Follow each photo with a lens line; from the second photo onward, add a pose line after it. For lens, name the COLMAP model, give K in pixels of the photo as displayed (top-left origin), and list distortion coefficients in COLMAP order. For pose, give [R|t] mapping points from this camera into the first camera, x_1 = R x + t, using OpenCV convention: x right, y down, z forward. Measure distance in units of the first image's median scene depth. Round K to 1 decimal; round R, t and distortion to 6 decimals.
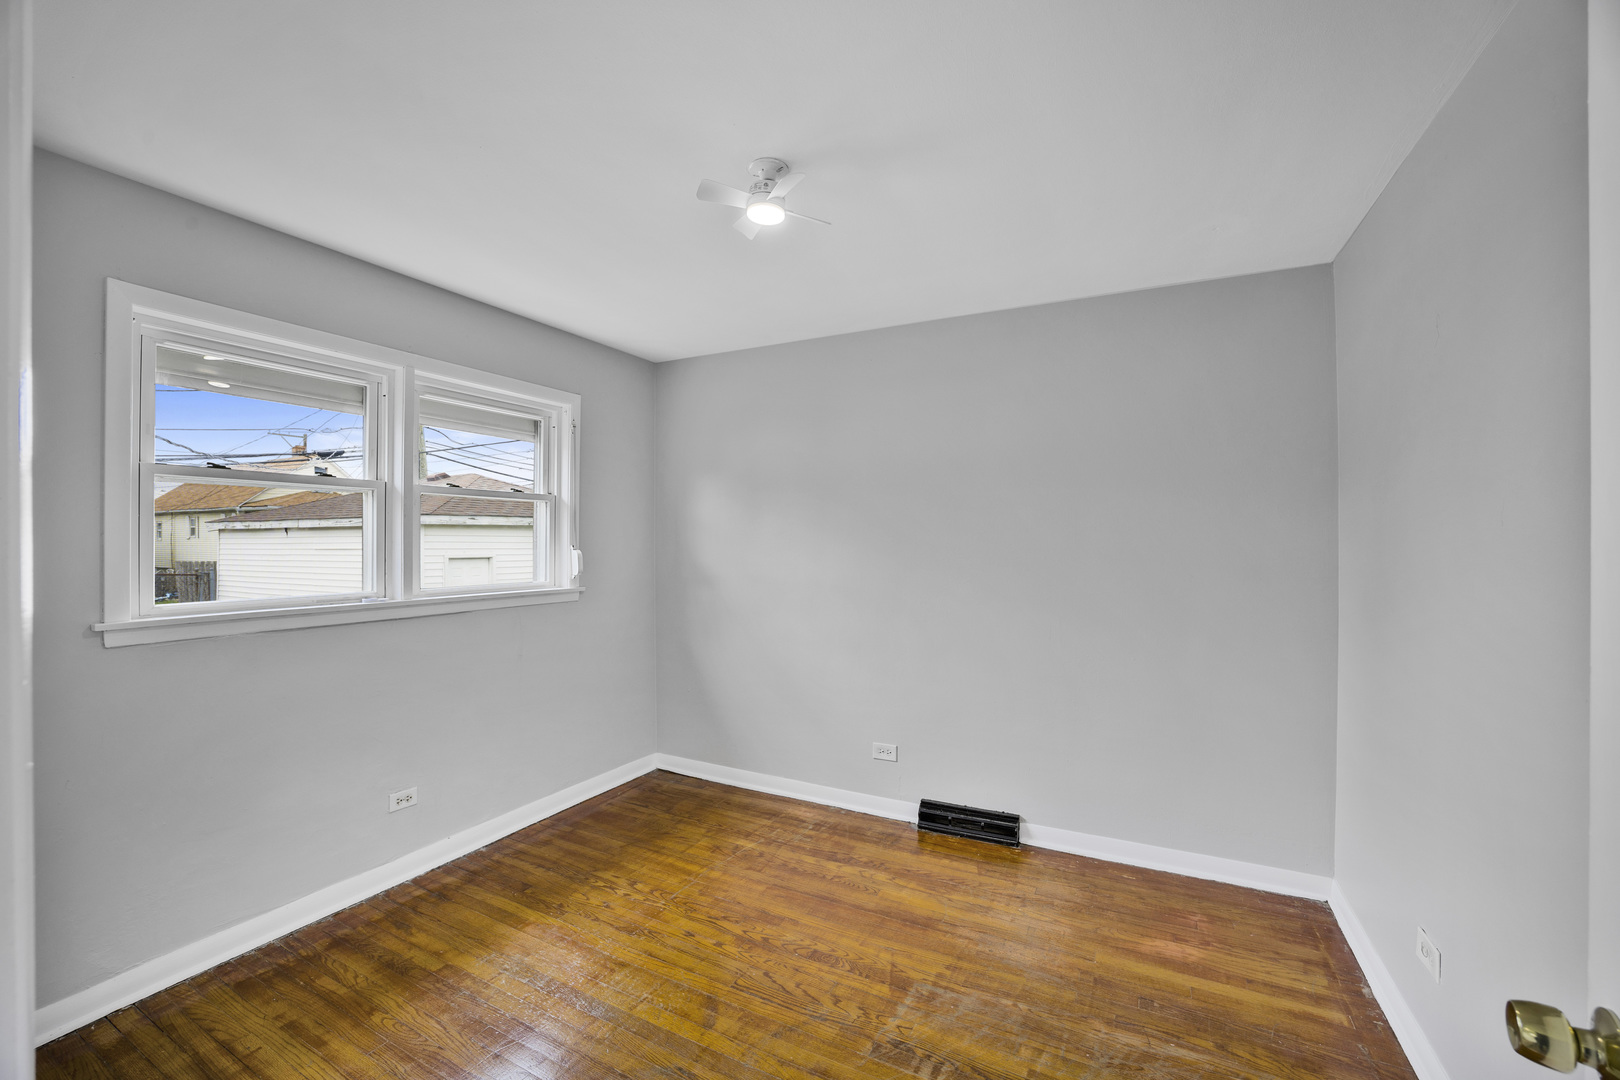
lens RADIAL K [[665.2, 0, 773.3], [0, 665.2, 542.3], [0, 0, 1]] dist [-0.034121, 0.008890]
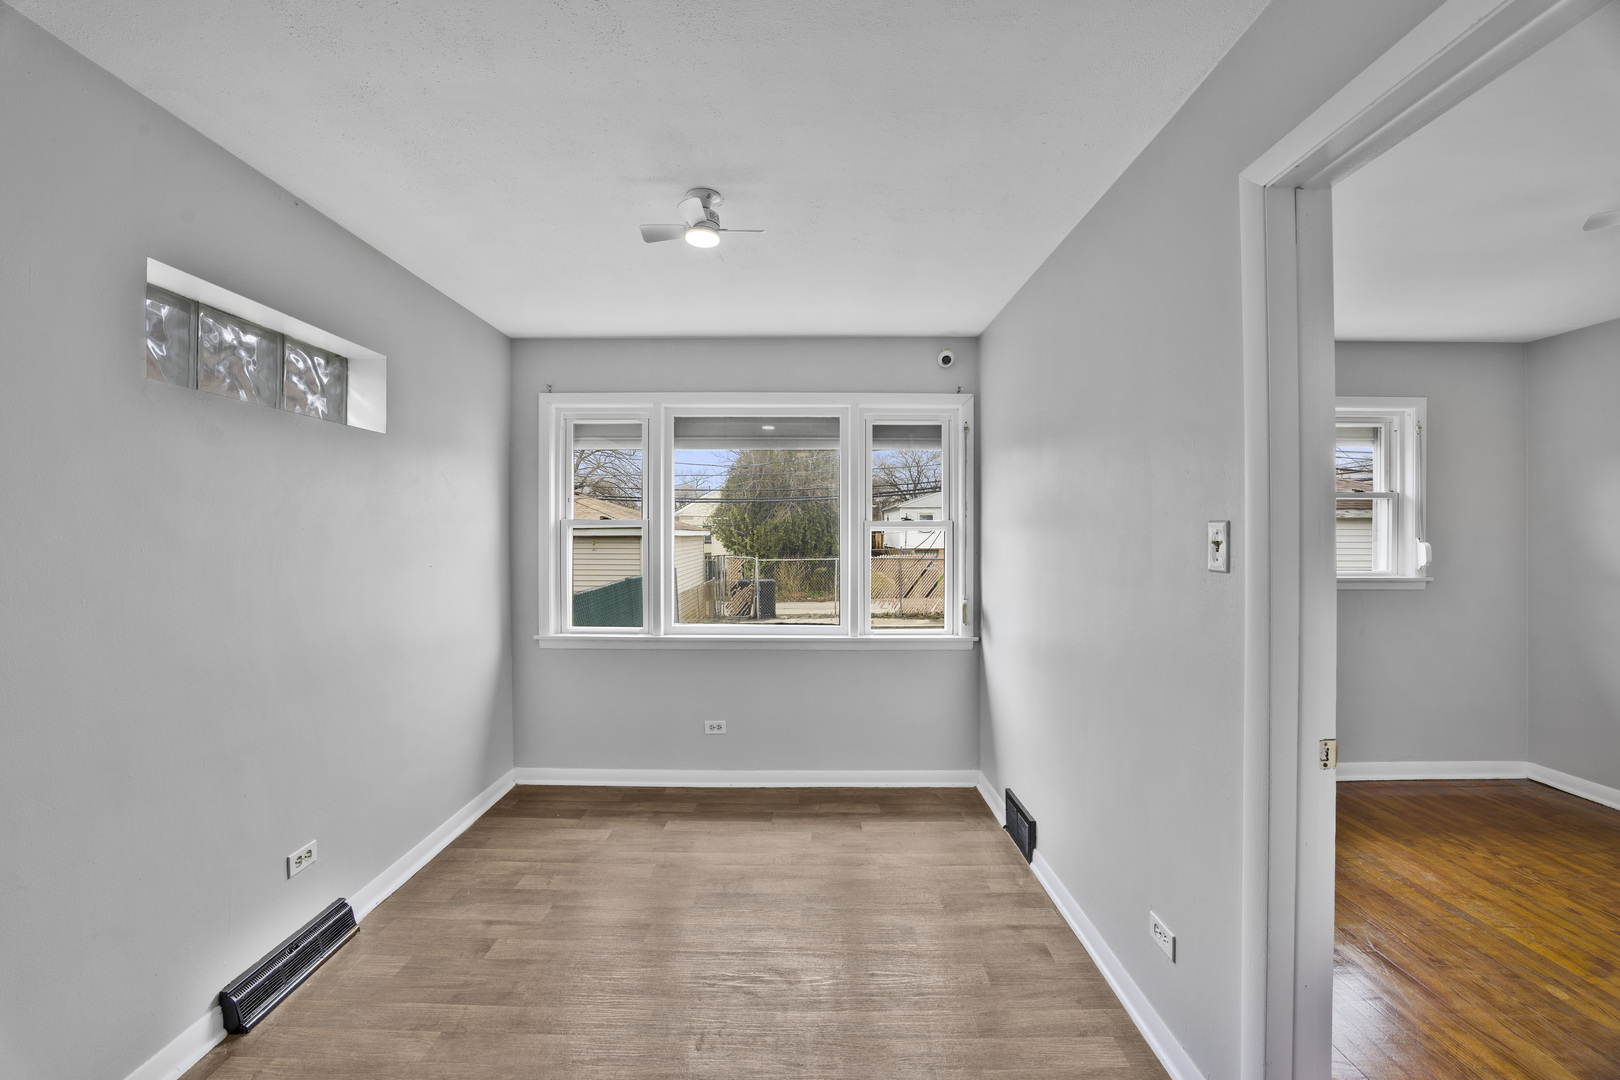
lens RADIAL K [[657.1, 0, 789.9], [0, 657.1, 521.2], [0, 0, 1]] dist [-0.043246, 0.010658]
pose [[0.510016, -0.001201, -0.860164, 0.080793], [-0.010353, 0.999918, -0.007535, -0.005473], [0.860103, 0.012748, 0.509962, -0.492813]]
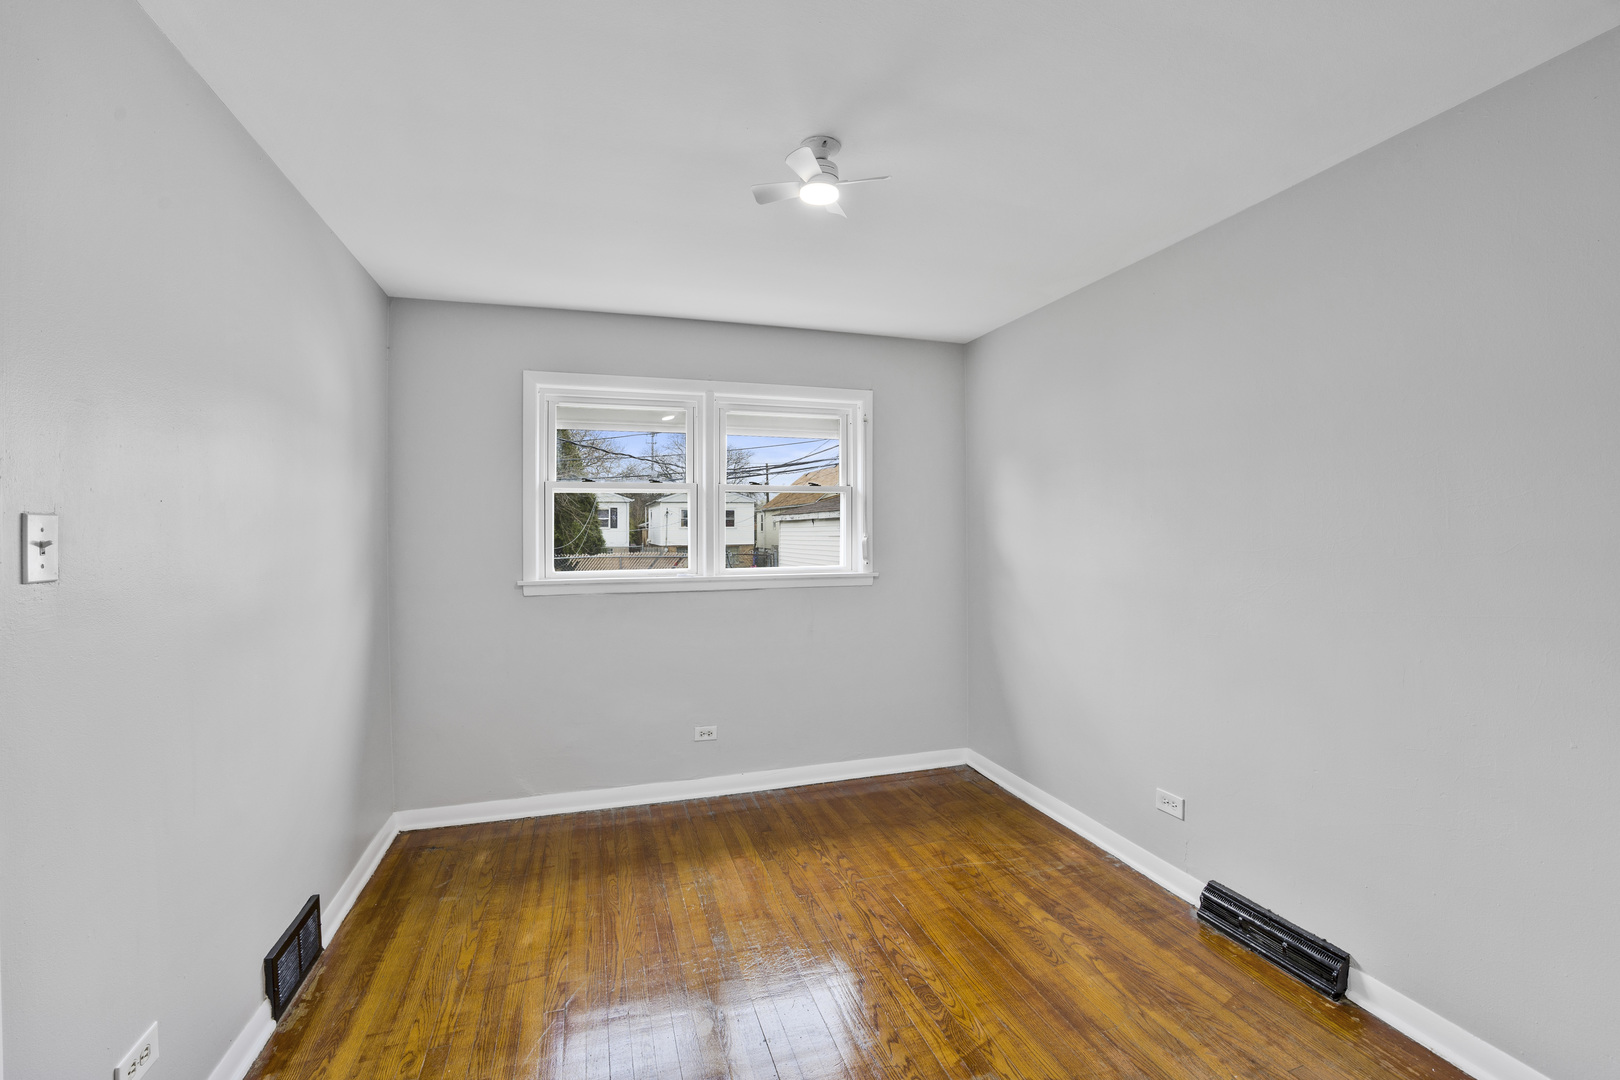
lens RADIAL K [[665.2, 0, 792.9], [0, 665.2, 532.0], [0, 0, 1]] dist [-0.034121, 0.008890]
pose [[0.721784, -0.002747, -0.692113, 0.427783], [0.005560, 0.999983, 0.001830, 0.000656], [0.692096, -0.005169, 0.721787, 0.180363]]
